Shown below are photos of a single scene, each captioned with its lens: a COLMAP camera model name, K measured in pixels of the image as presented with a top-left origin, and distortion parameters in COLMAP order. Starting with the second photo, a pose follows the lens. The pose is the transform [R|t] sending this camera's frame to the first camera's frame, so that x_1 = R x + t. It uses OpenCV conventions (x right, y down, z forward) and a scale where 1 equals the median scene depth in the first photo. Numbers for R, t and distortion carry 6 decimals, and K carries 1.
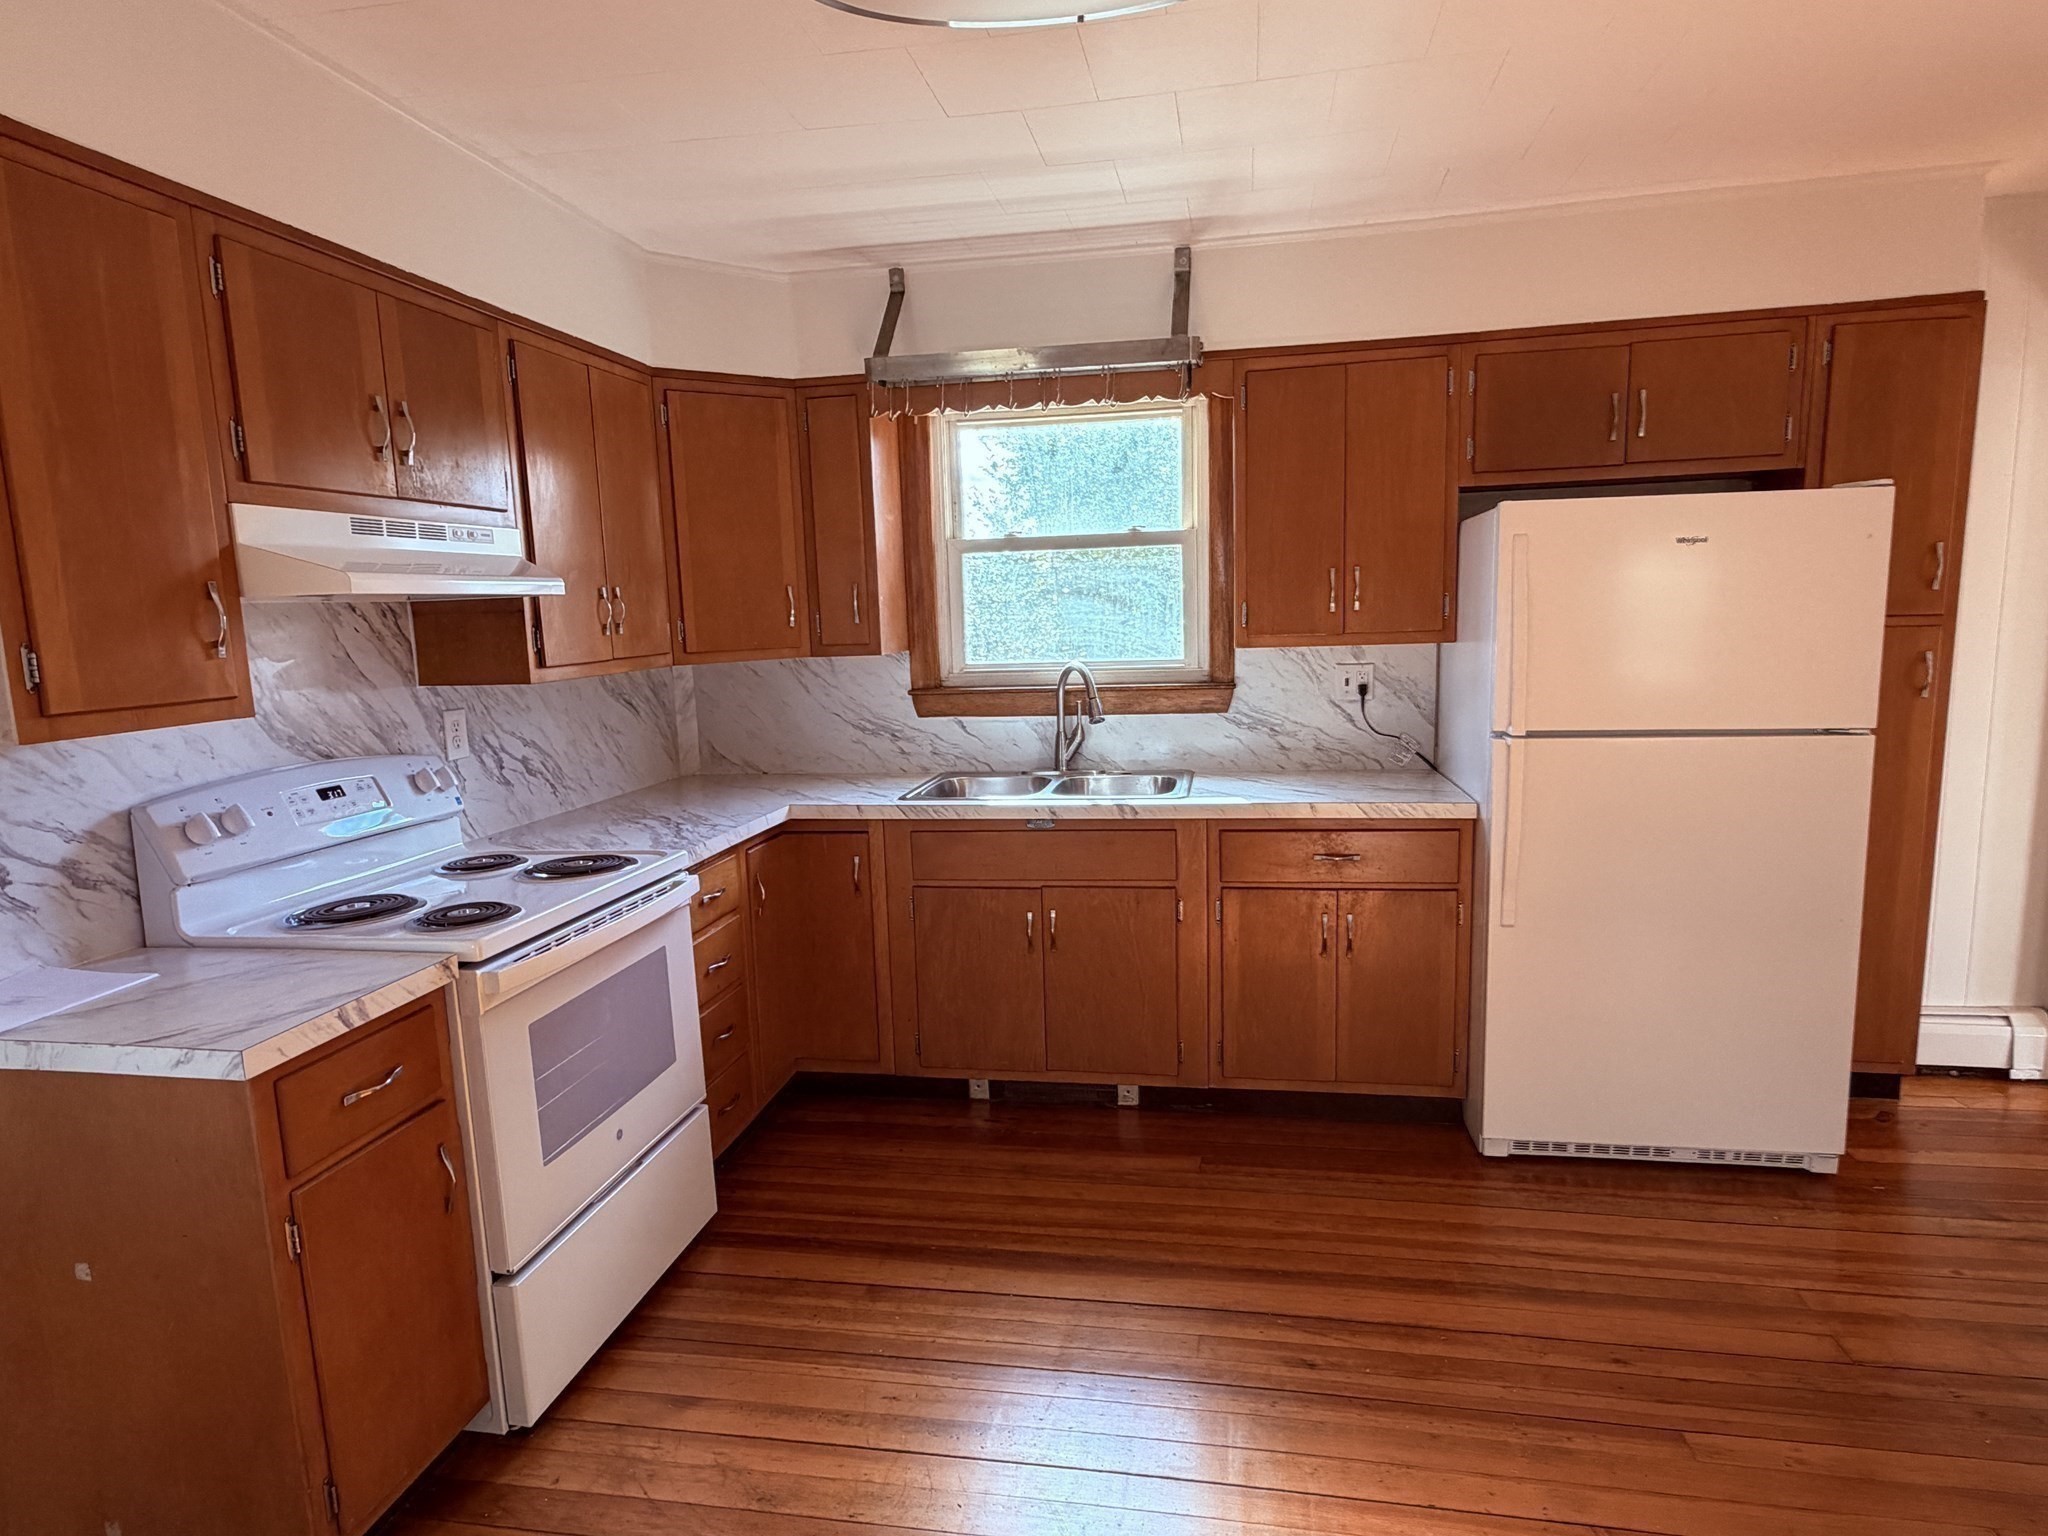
lens RADIAL K [[1145.2, 0, 1027.3], [0, 1145.2, 775.5], [0, 0, 1]] dist [-0.004211, -0.001022]
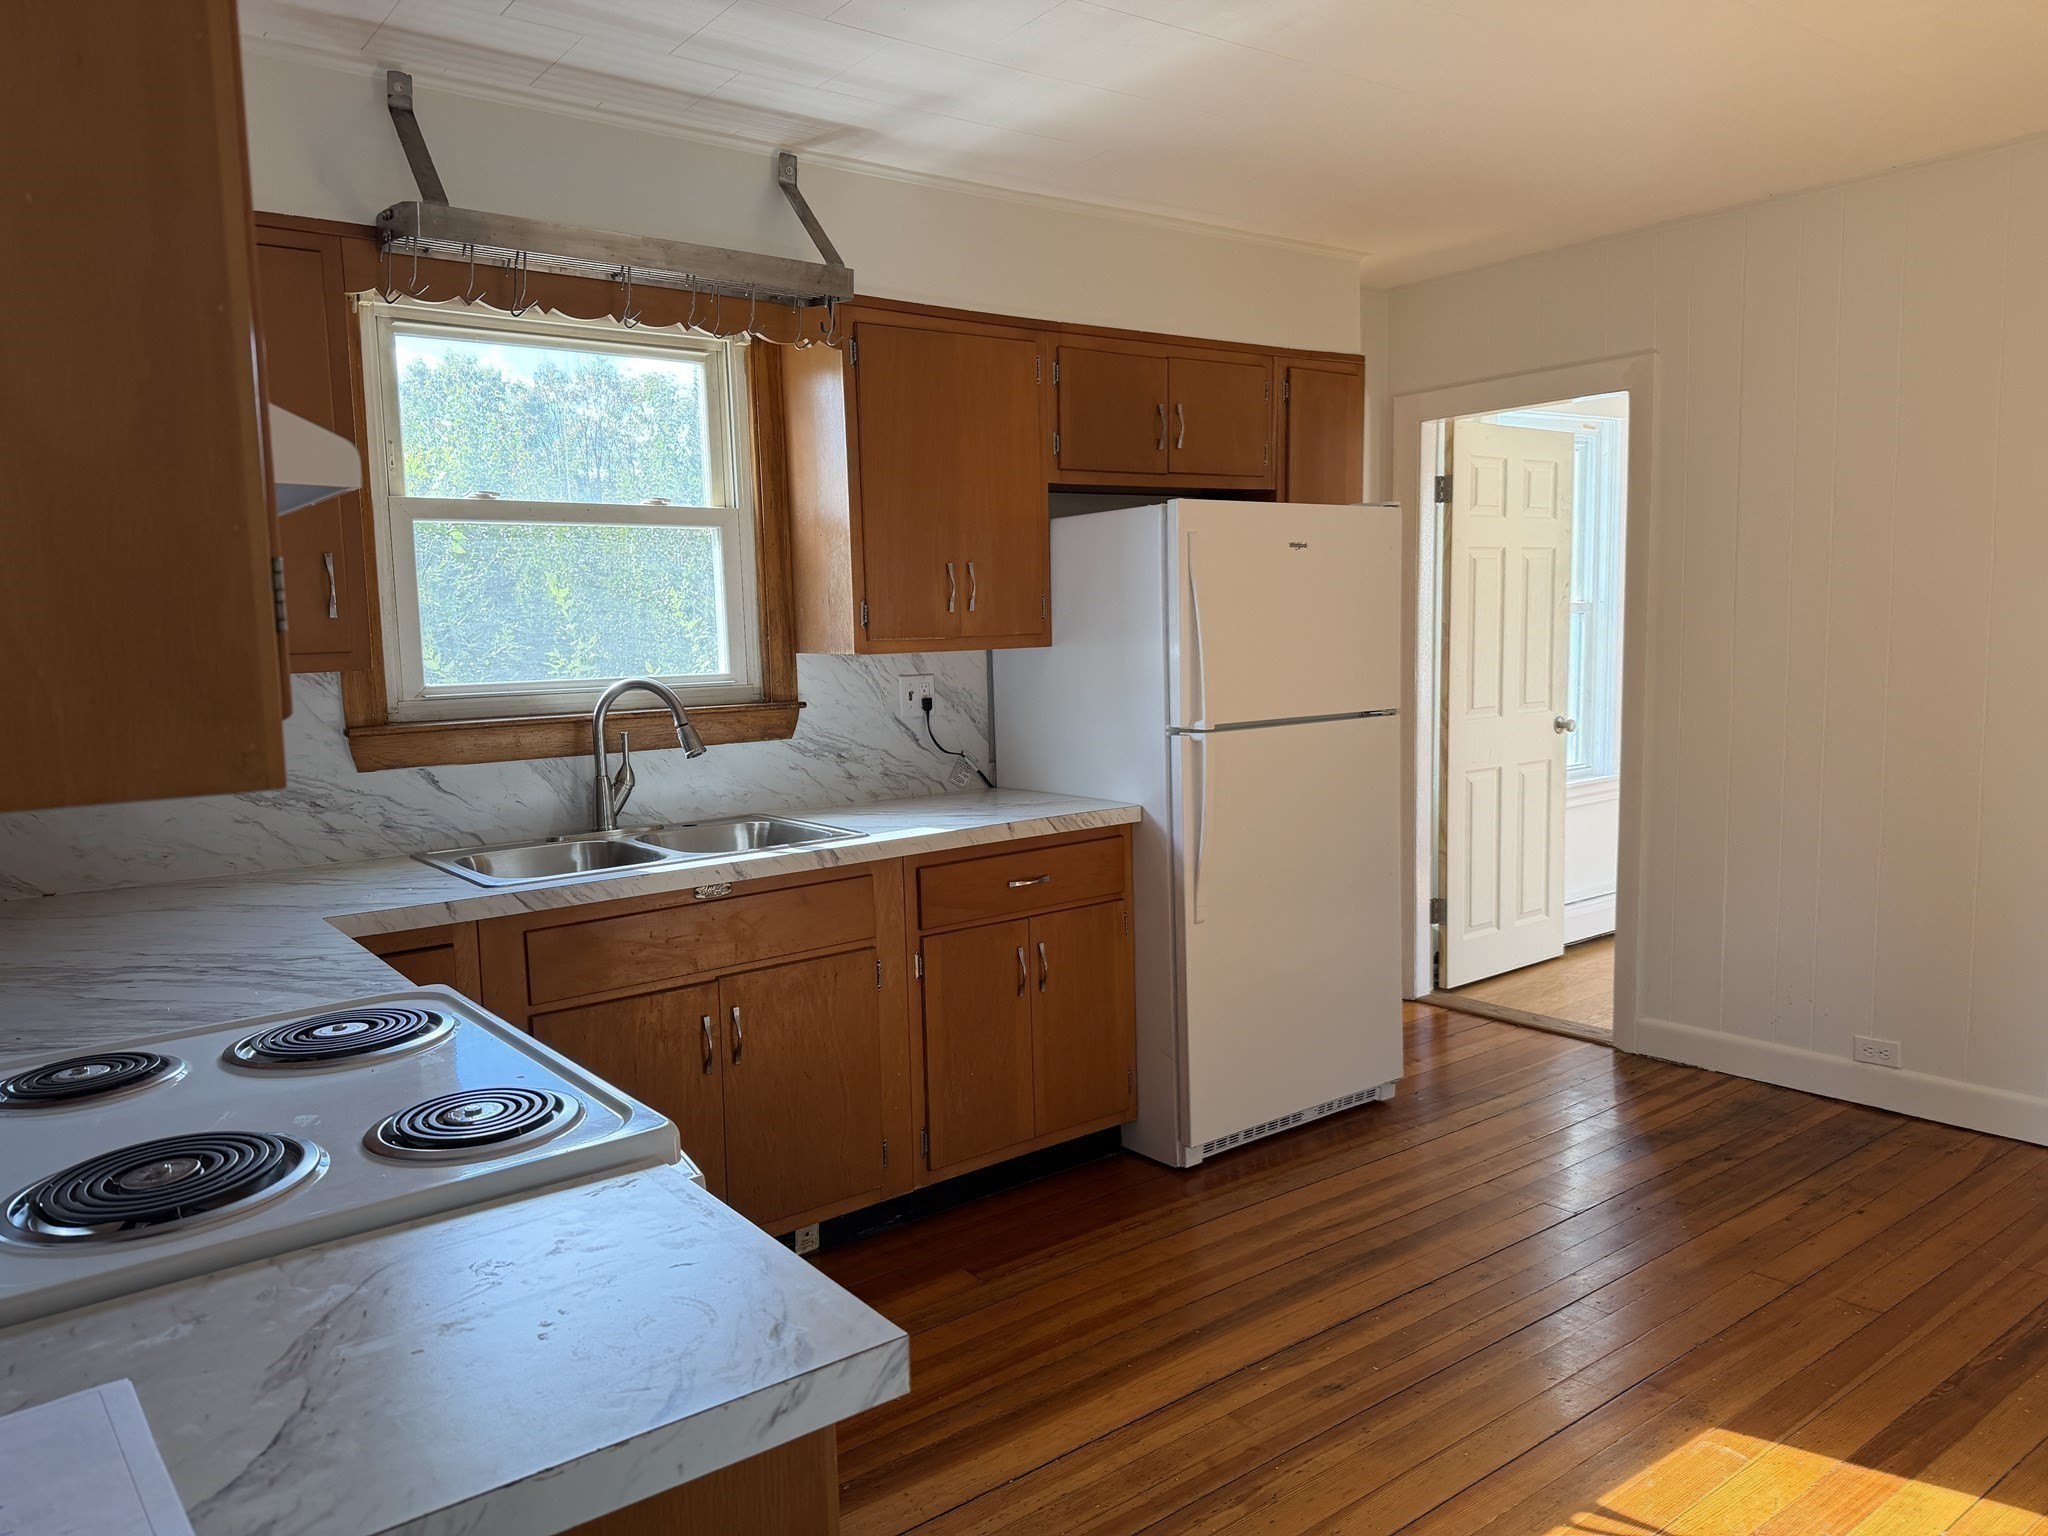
lens RADIAL K [[1434.5, 0, 1024.0], [0, 1434.5, 768.0], [0, 0, 1]] dist [0.144646, -0.233374]
pose [[0.668691, -0.063388, 0.740834, -0.482156], [0.111968, 0.993582, -0.016051, 0.000647], [-0.735062, 0.093683, 0.671497, 0.206296]]
